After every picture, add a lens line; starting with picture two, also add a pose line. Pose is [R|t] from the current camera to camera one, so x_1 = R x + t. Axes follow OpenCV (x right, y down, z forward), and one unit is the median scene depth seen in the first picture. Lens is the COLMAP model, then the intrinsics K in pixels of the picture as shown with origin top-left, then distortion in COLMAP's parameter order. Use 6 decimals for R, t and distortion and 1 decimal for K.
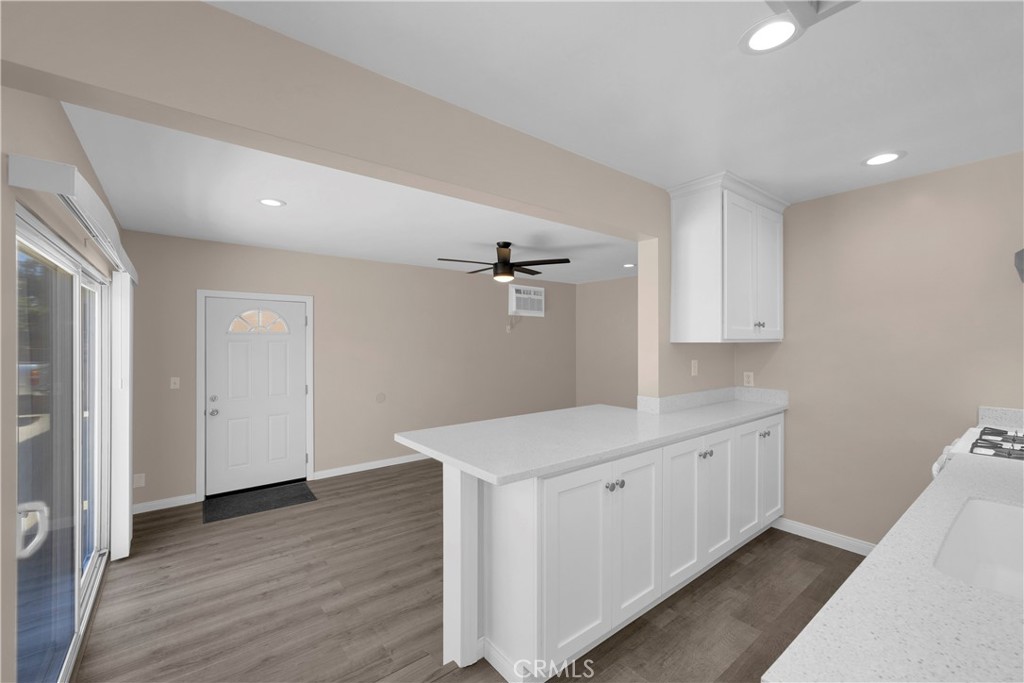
lens RADIAL K [[417.3, 0, 516.5], [0, 417.3, 343.8], [0, 0, 1]] dist [-0.000081, 0.004352]
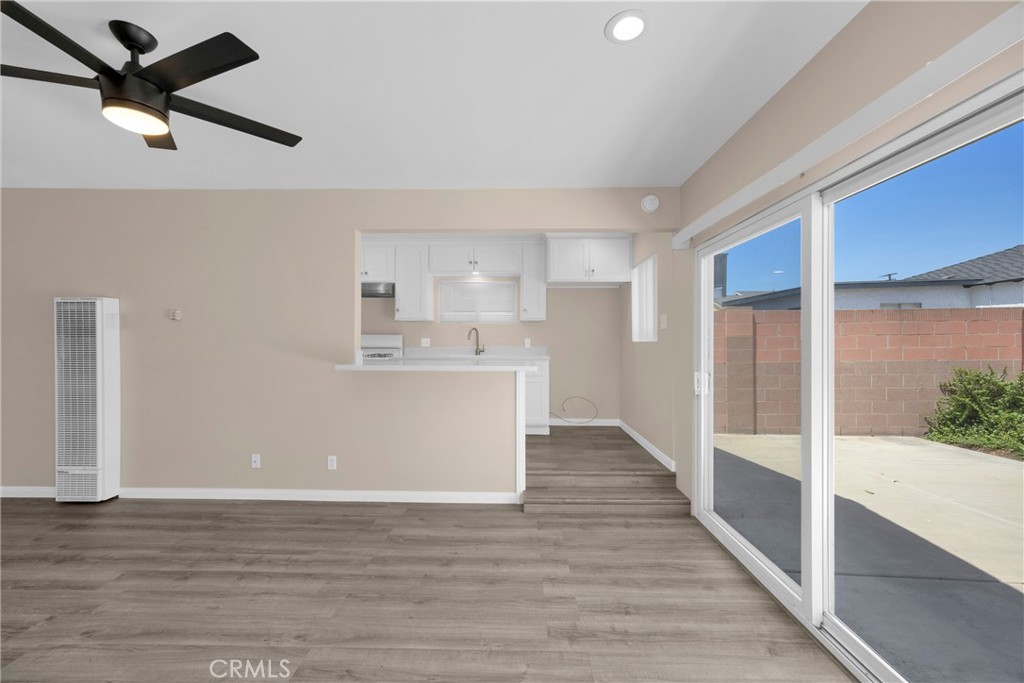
lens RADIAL K [[417.3, 0, 516.5], [0, 417.3, 343.8], [0, 0, 1]] dist [-0.000081, 0.004352]
pose [[-0.769313, -0.008538, 0.638815, -0.752747], [-0.000429, 0.999917, 0.012847, 0.065443], [-0.638872, 0.009609, -0.769253, 1.388347]]
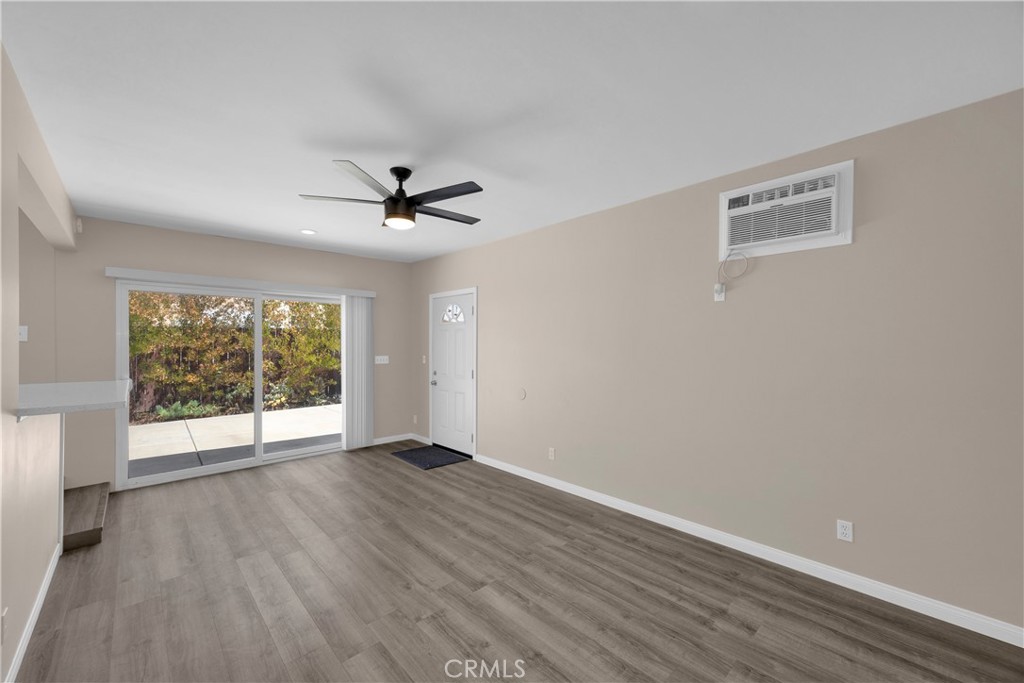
lens RADIAL K [[426.9, 0, 488.7], [0, 426.9, 341.9], [0, 0, 1]] dist [-0.000101, 0.000049]
pose [[0.032634, 0.002616, -0.999464, 0.856032], [-0.001927, 0.999995, 0.002554, 0.033706], [0.999466, 0.001842, 0.032639, 1.442196]]
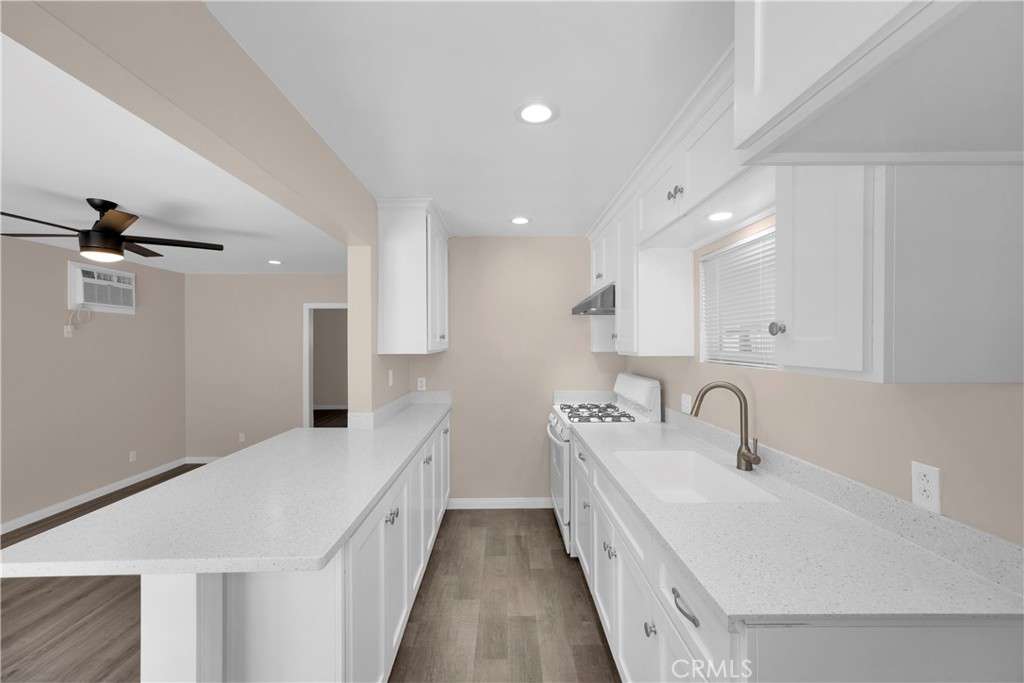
lens RADIAL K [[414.9, 0, 506.4], [0, 414.9, 343.5], [0, 0, 1]] dist [-0.000392, 0.003791]
pose [[0.619222, -0.000906, 0.785215, -0.203213], [0.004280, 0.999988, -0.002221, -0.023779], [-0.785204, 0.004735, 0.619219, 0.149009]]
